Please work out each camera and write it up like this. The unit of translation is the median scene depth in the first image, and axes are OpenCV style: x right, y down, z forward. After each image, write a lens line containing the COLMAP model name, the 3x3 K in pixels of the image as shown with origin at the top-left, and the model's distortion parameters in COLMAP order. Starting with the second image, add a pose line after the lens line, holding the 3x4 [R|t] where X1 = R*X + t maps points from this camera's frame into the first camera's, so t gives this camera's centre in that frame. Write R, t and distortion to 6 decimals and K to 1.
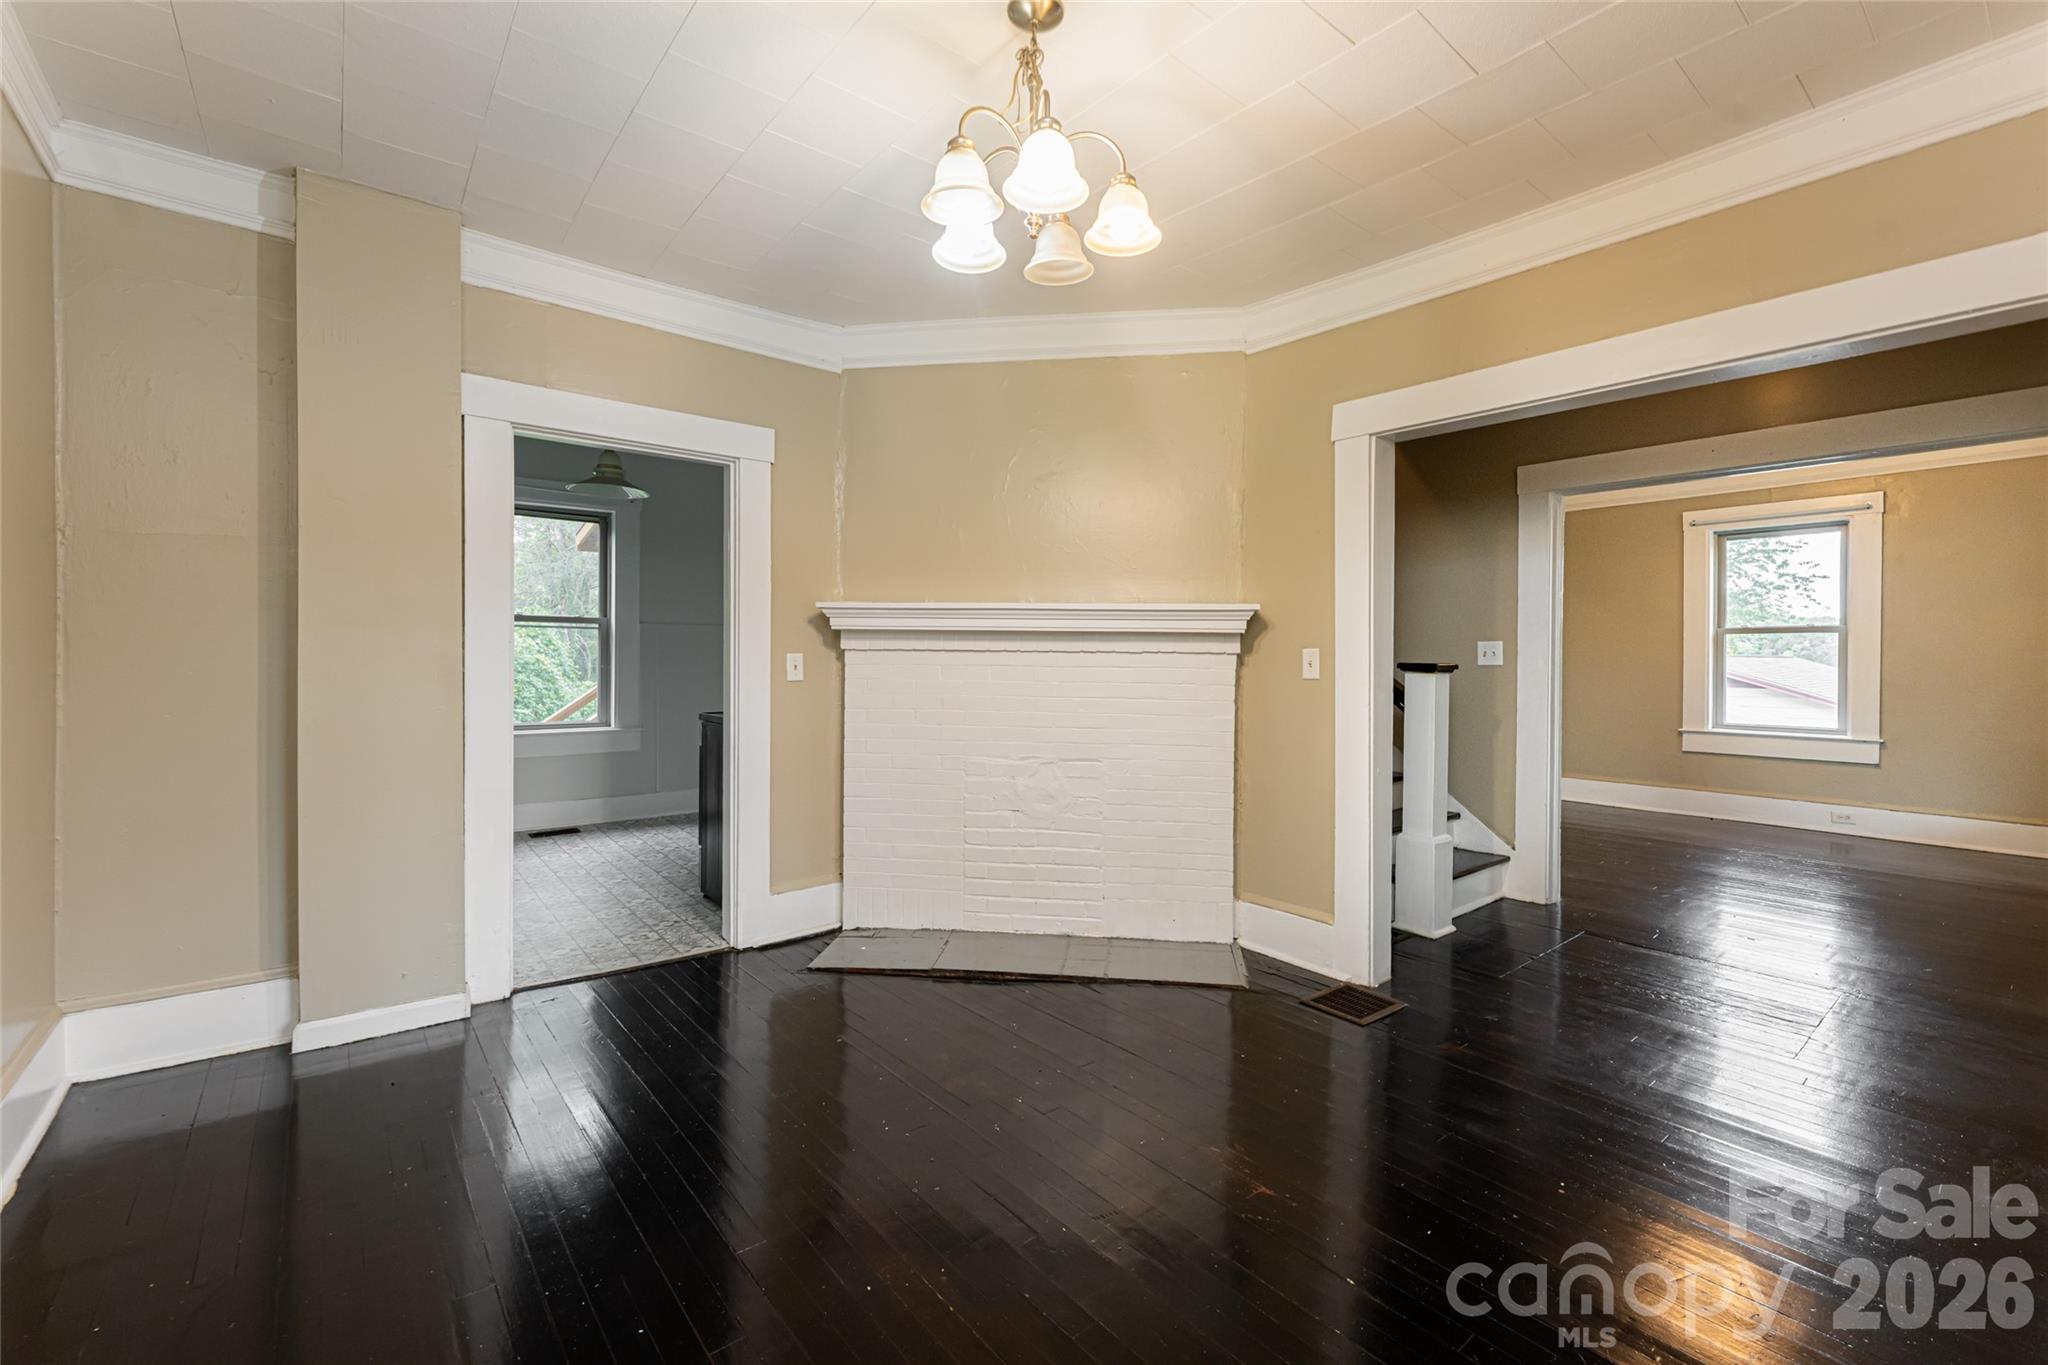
lens RADIAL K [[887.1, 0, 1033.3], [0, 887.1, 666.4], [0, 0, 1]] dist [-0.002791, 0.000186]
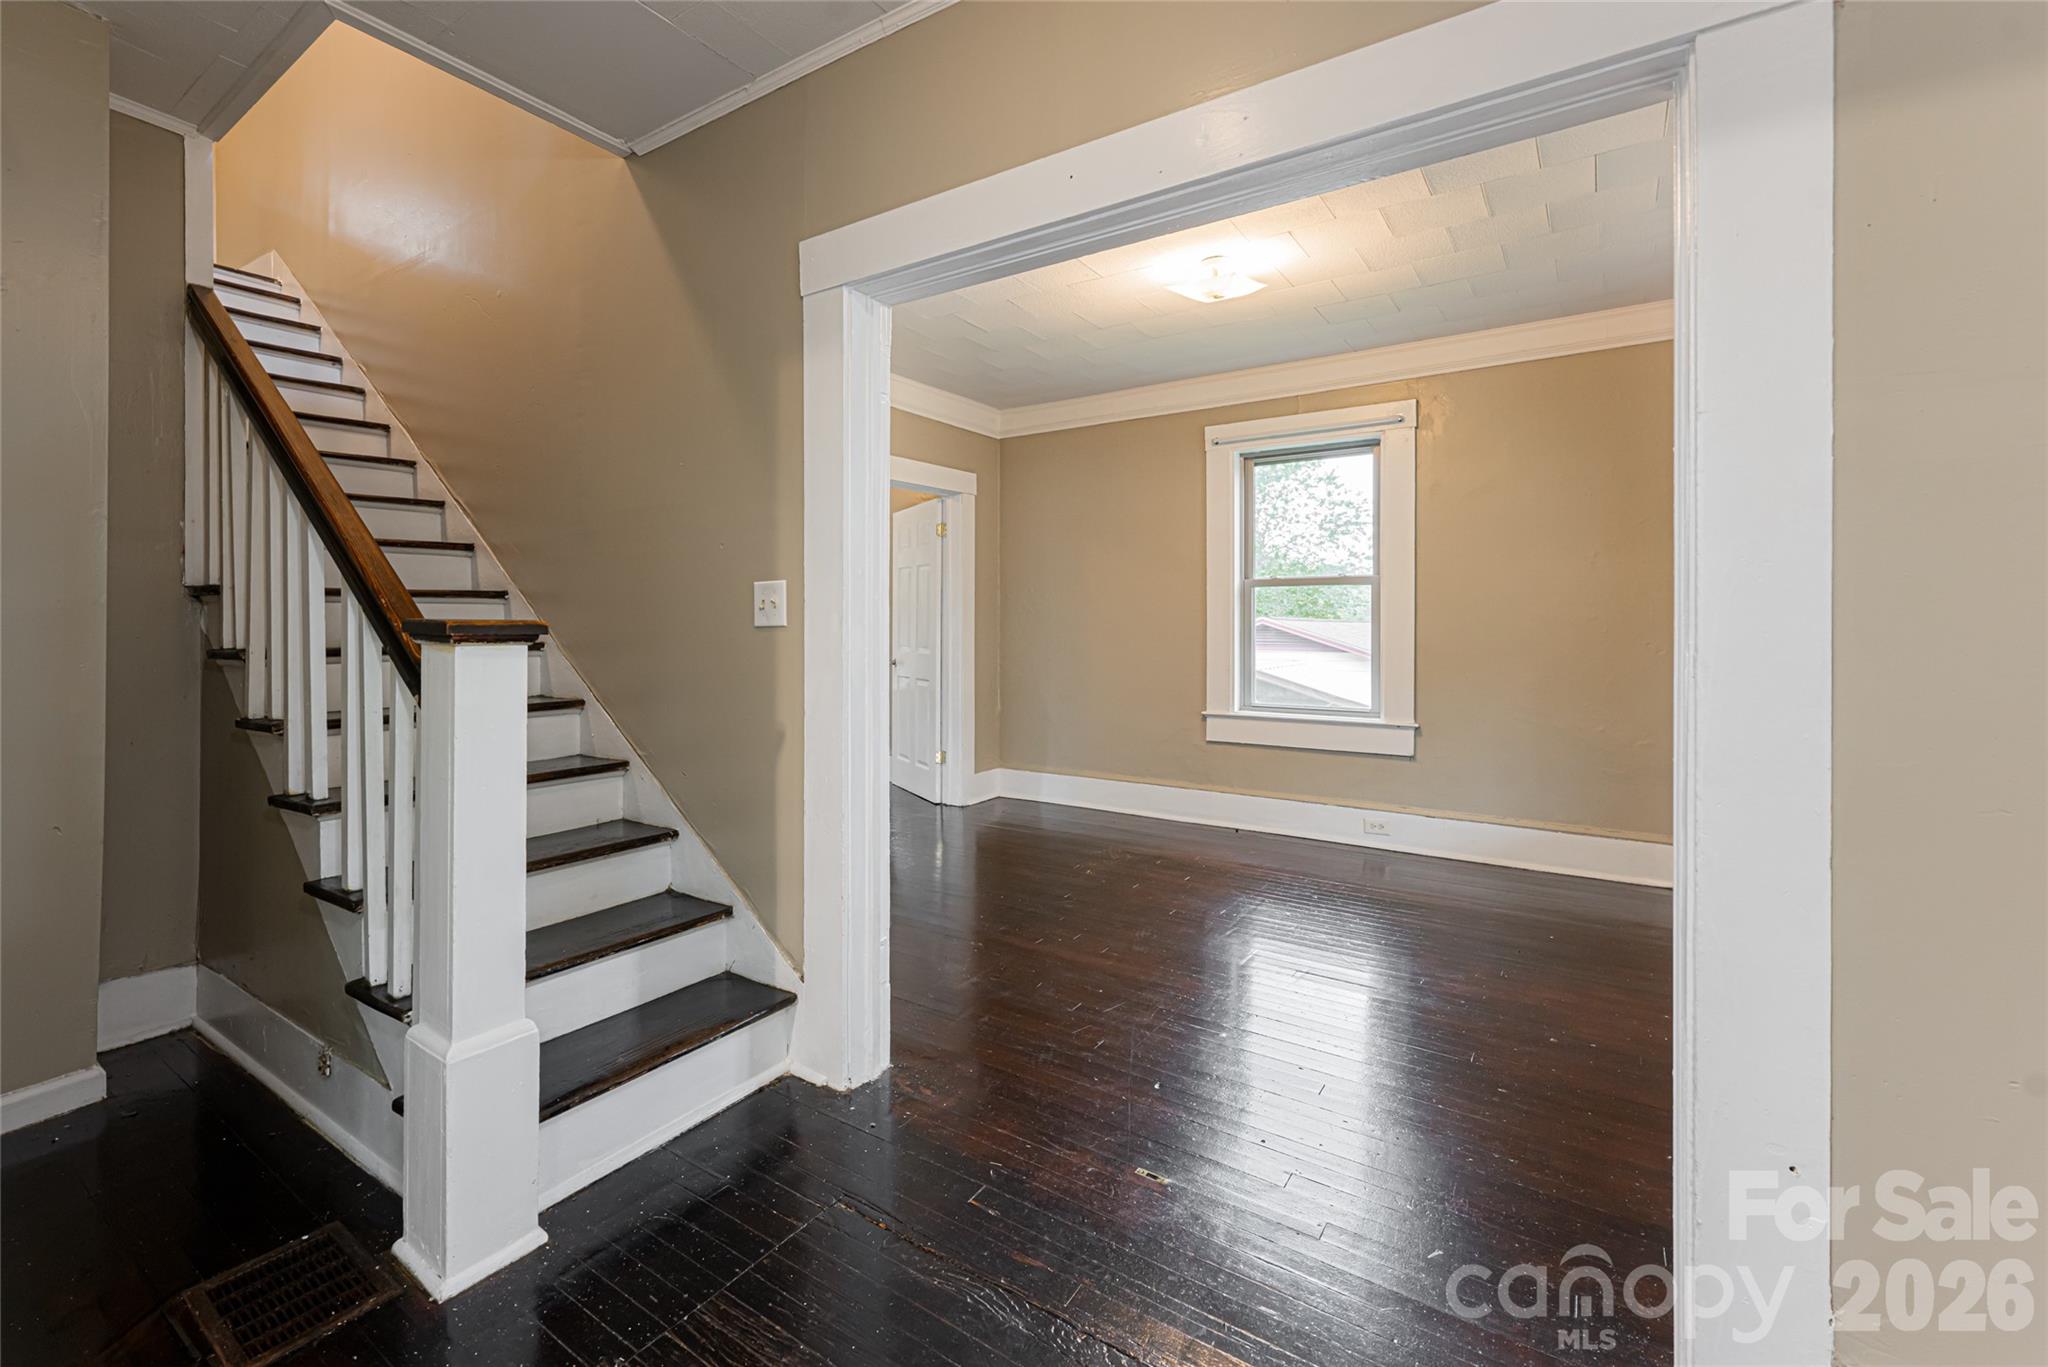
lens RADIAL K [[887.1, 0, 981.6], [0, 887.1, 630.8], [0, 0, 1]] dist [-0.002791, 0.000186]
pose [[0.962848, -0.004337, 0.270008, 0.377215], [0.005455, 0.999979, -0.003389, 0.002852], [-0.269988, 0.004736, 0.962852, 0.351294]]
